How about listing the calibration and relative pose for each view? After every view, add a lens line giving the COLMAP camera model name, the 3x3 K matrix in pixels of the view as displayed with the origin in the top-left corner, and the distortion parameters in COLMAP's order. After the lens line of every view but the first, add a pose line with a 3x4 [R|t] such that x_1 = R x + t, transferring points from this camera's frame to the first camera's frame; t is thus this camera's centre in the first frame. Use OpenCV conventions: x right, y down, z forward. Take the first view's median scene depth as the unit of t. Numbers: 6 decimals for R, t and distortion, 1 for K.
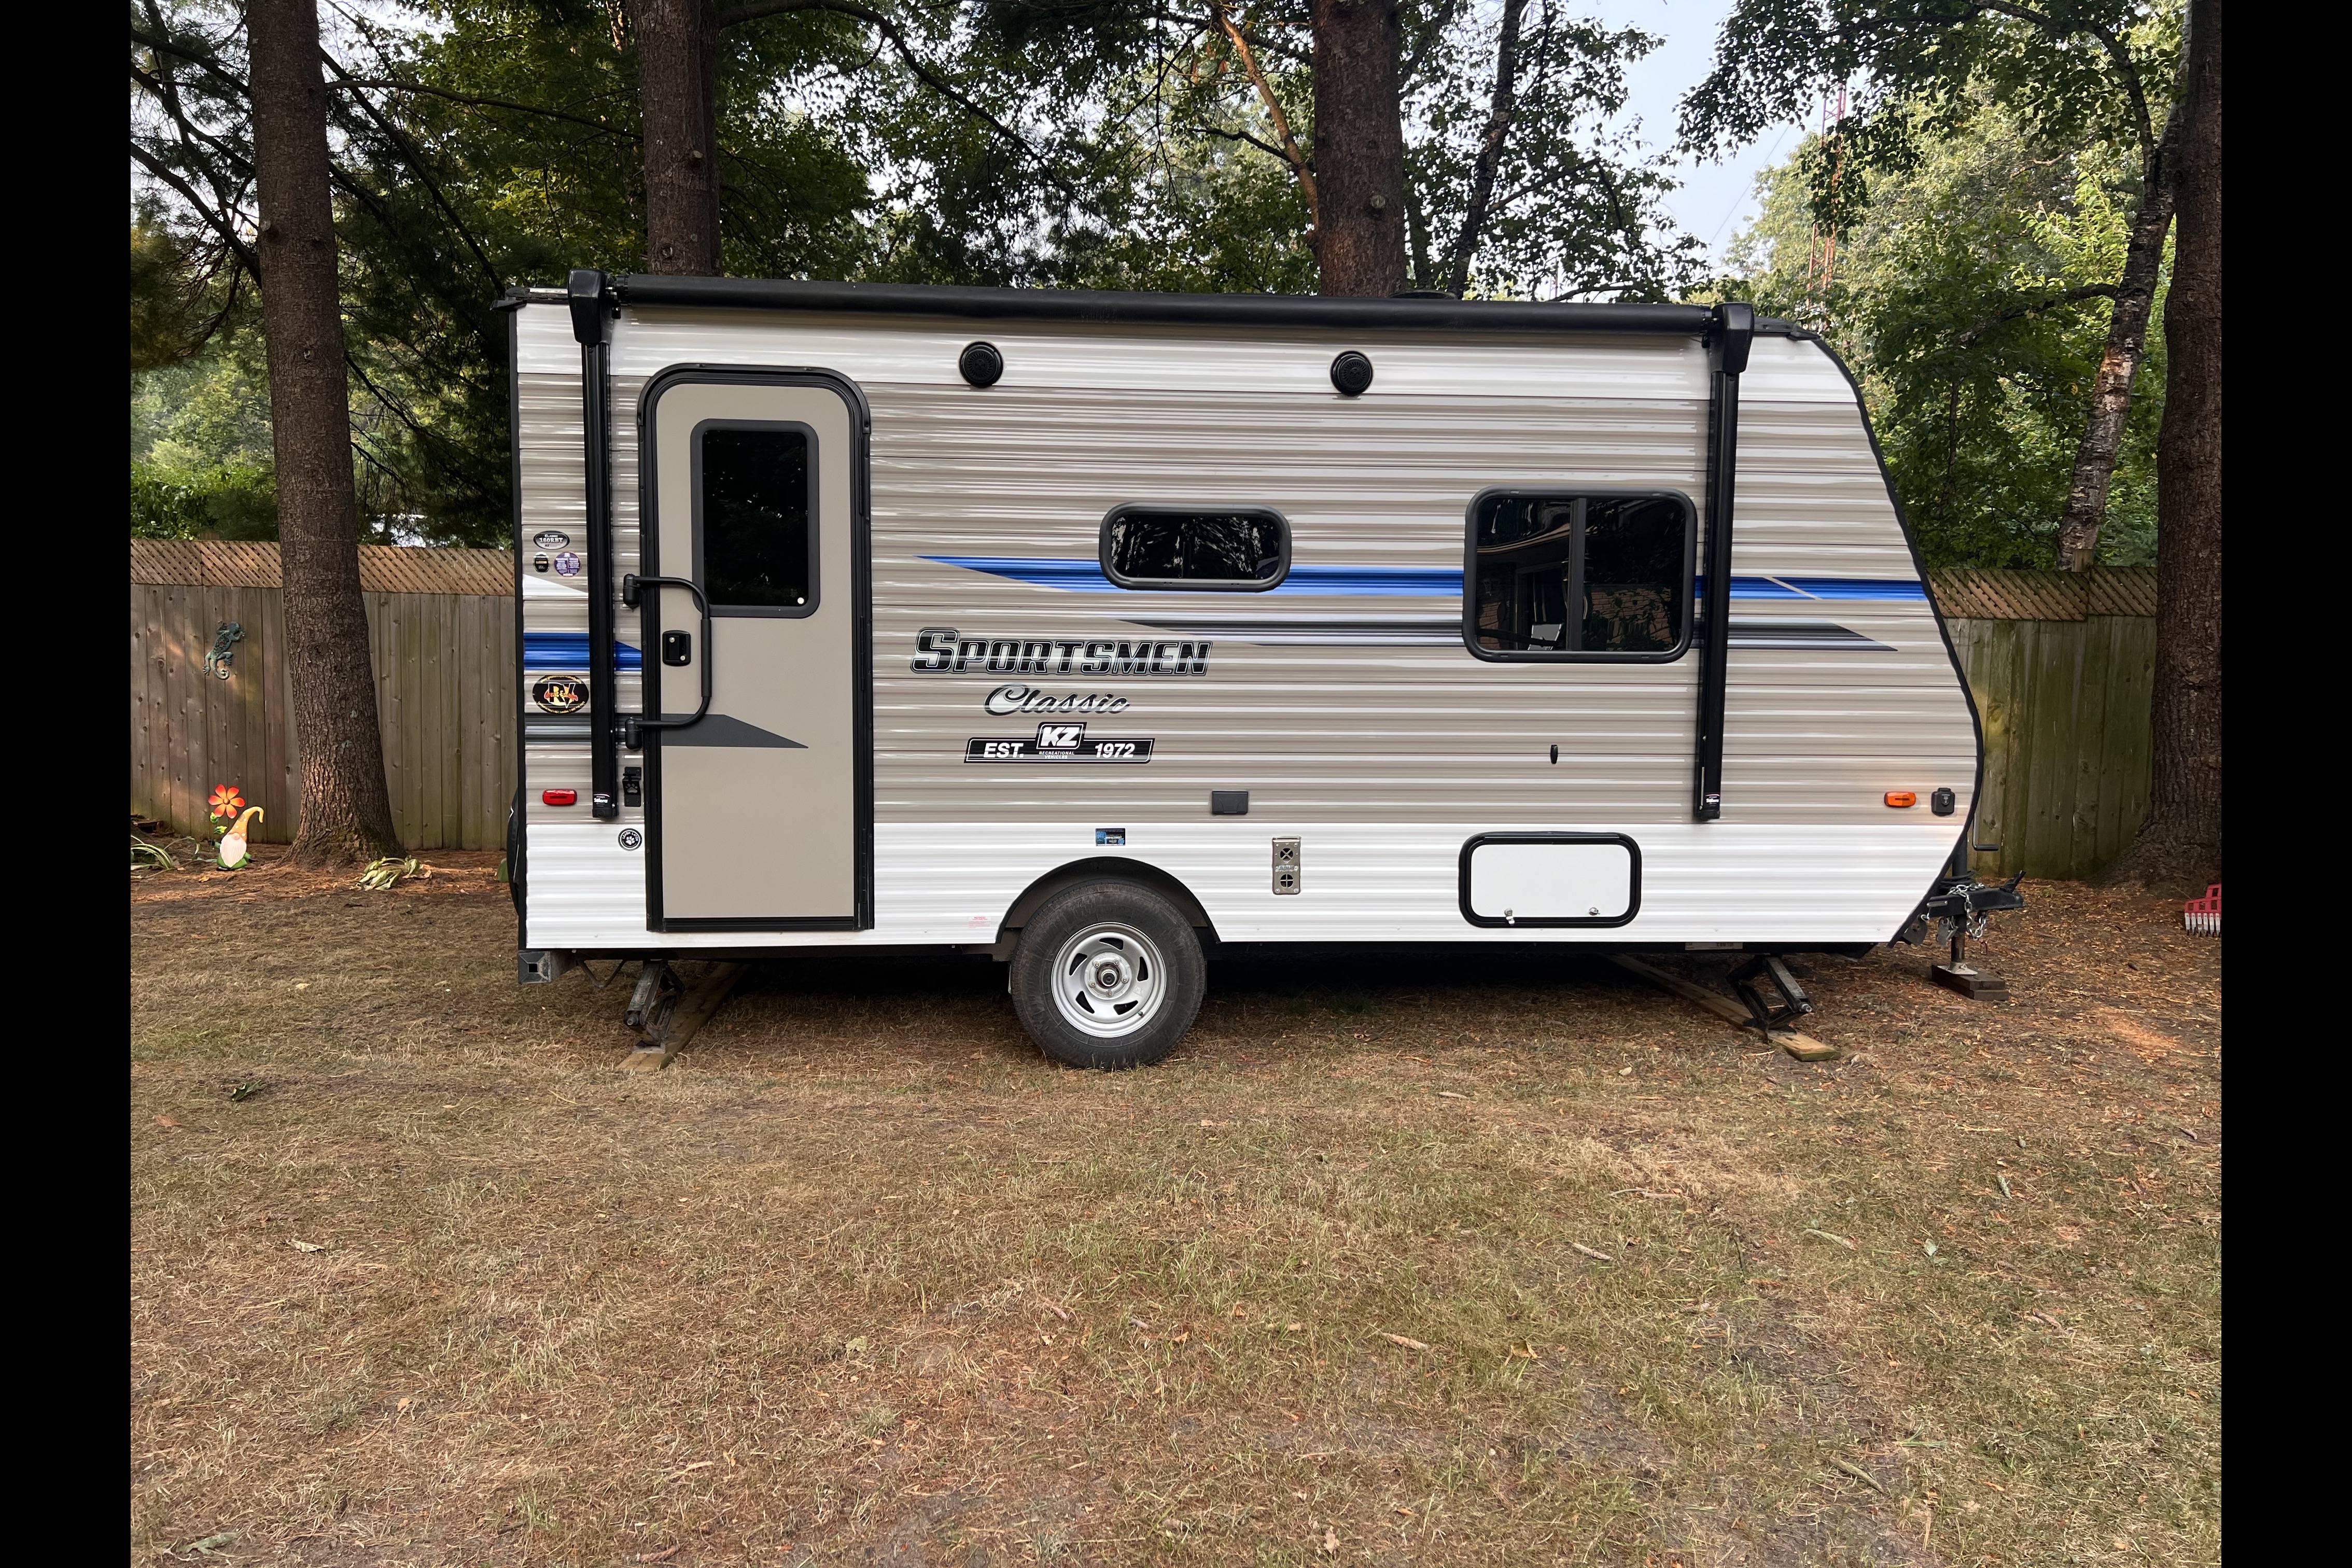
lens RADIAL K [[1590.6, 0, 1173.9], [0, 1590.6, 792.3], [0, 0, 1]] dist [0.057968, -0.062389]
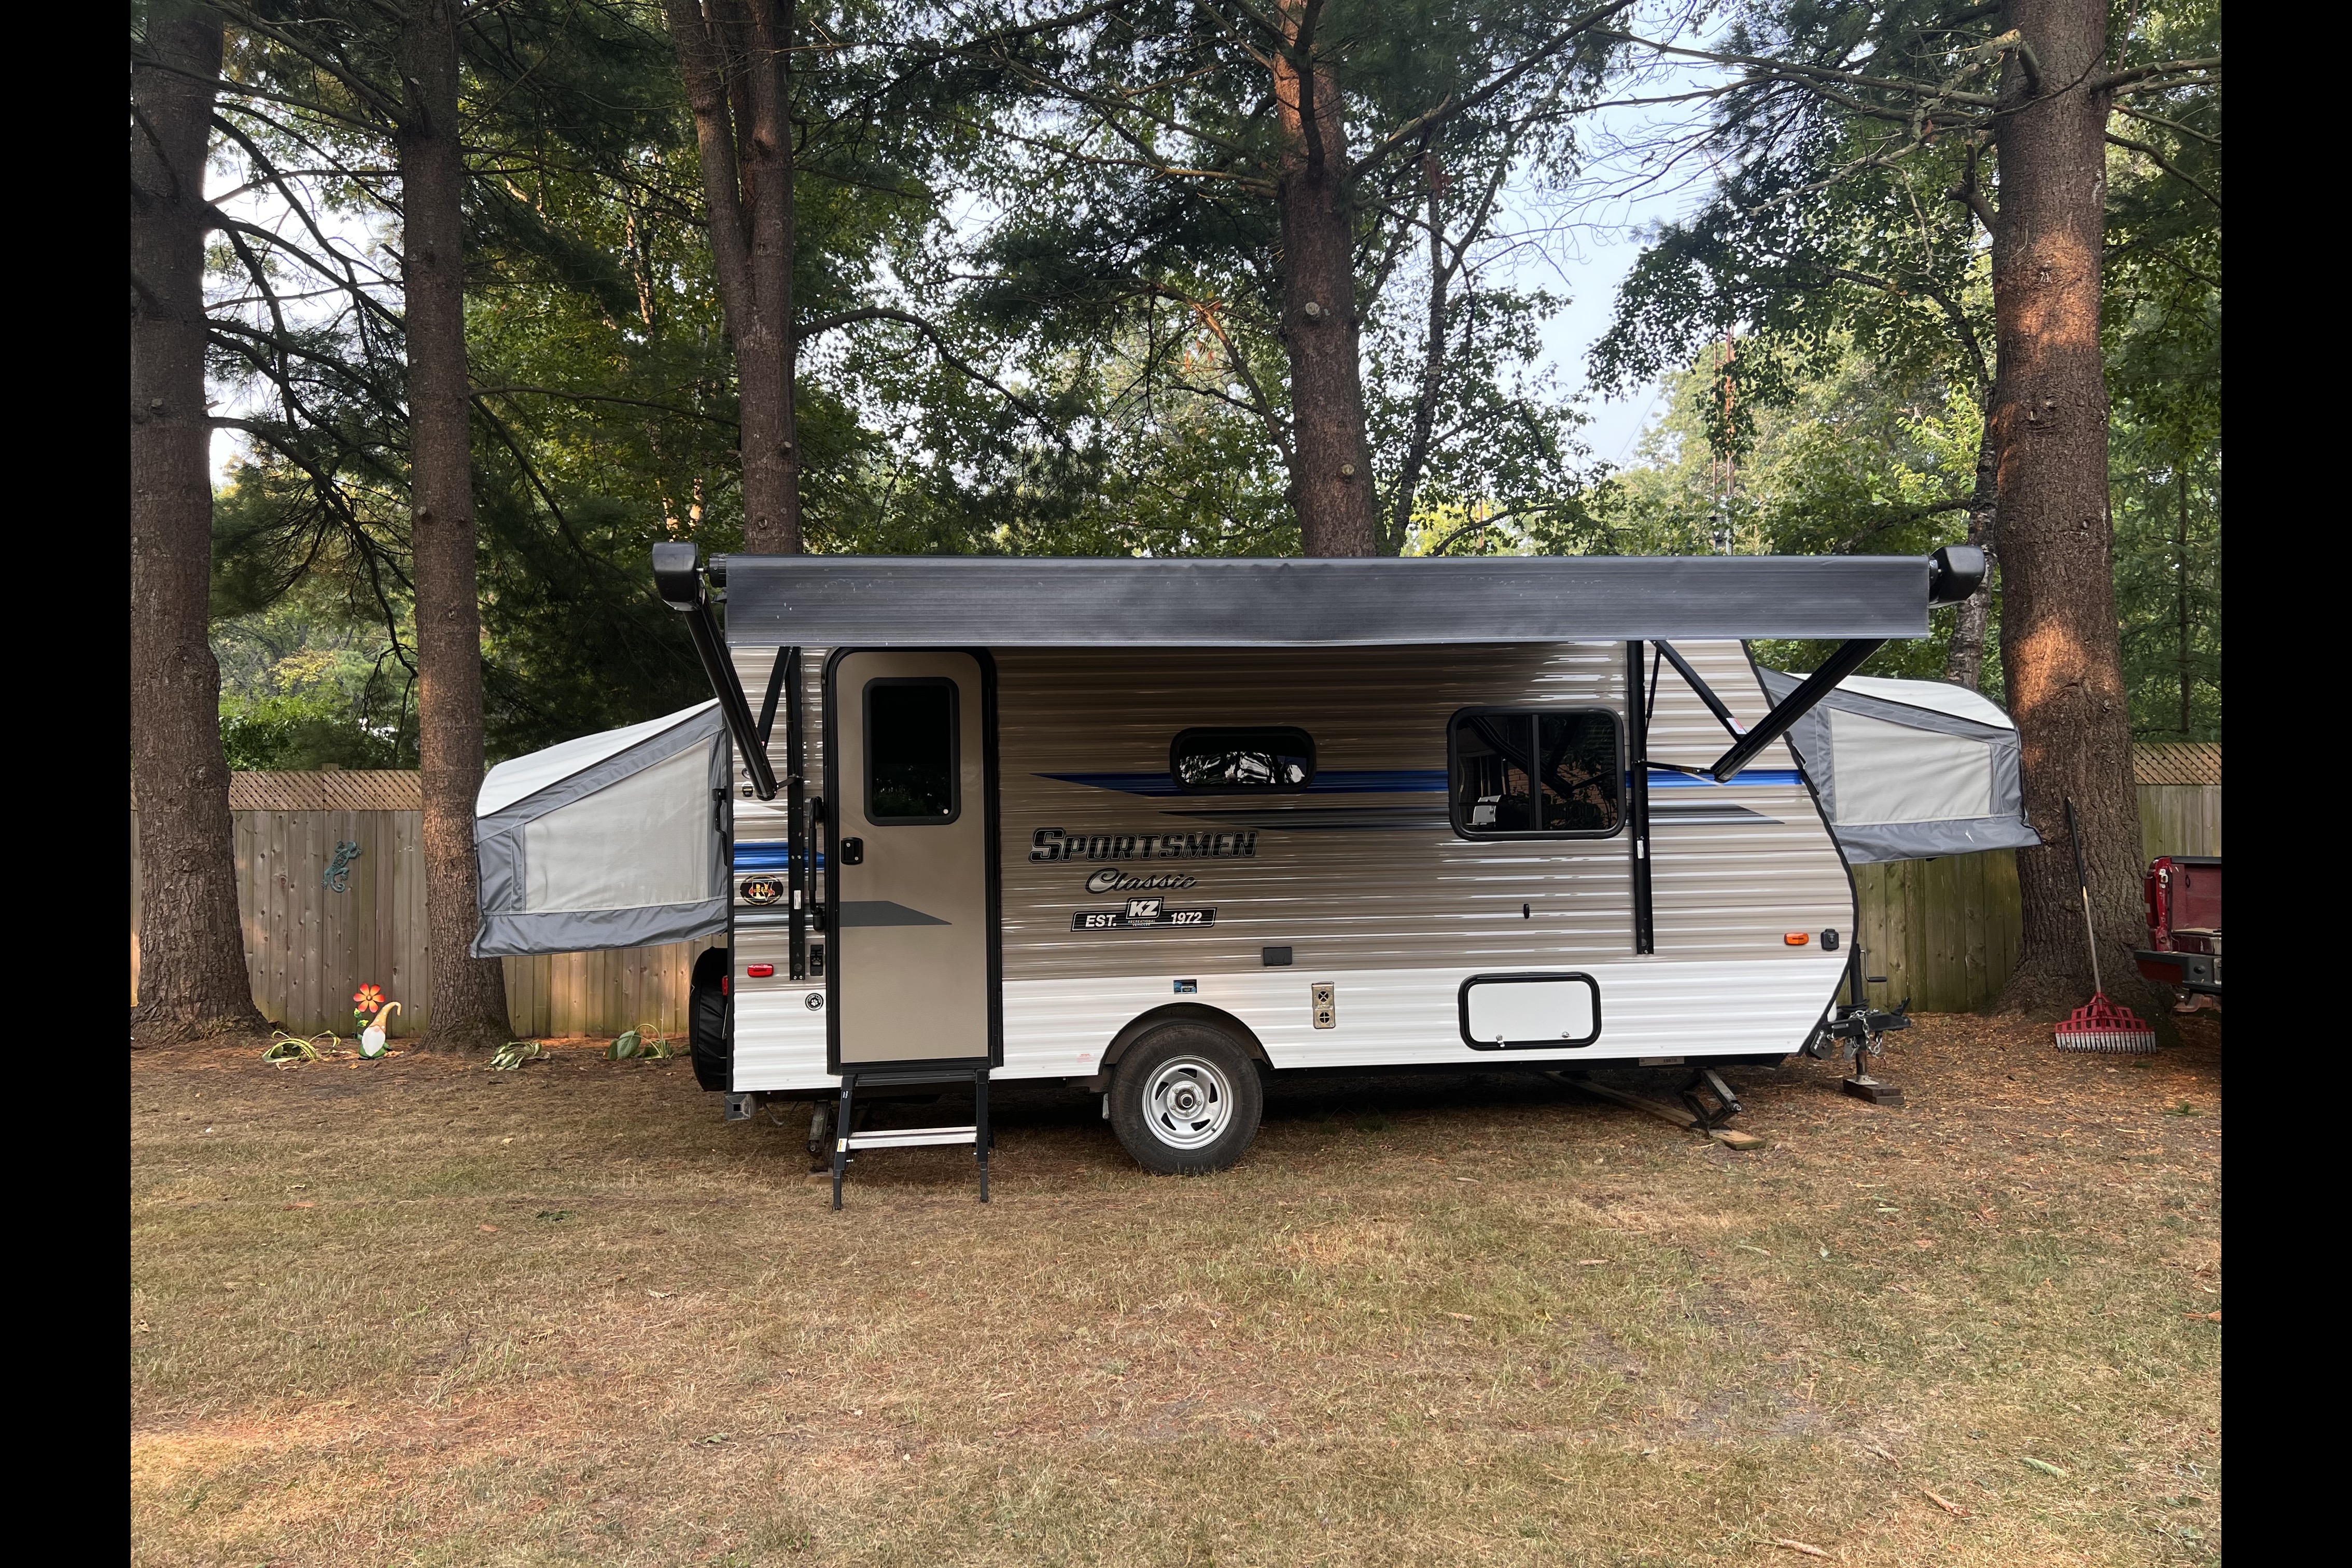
lens RADIAL K [[1590.6, 0, 1173.9], [0, 1590.6, 792.3], [0, 0, 1]] dist [0.057968, -0.062389]
pose [[0.998960, -0.031322, 0.033146, -0.080943], [0.034920, 0.992842, -0.114216, 0.016987], [-0.029331, 0.115255, 0.992903, -0.264034]]
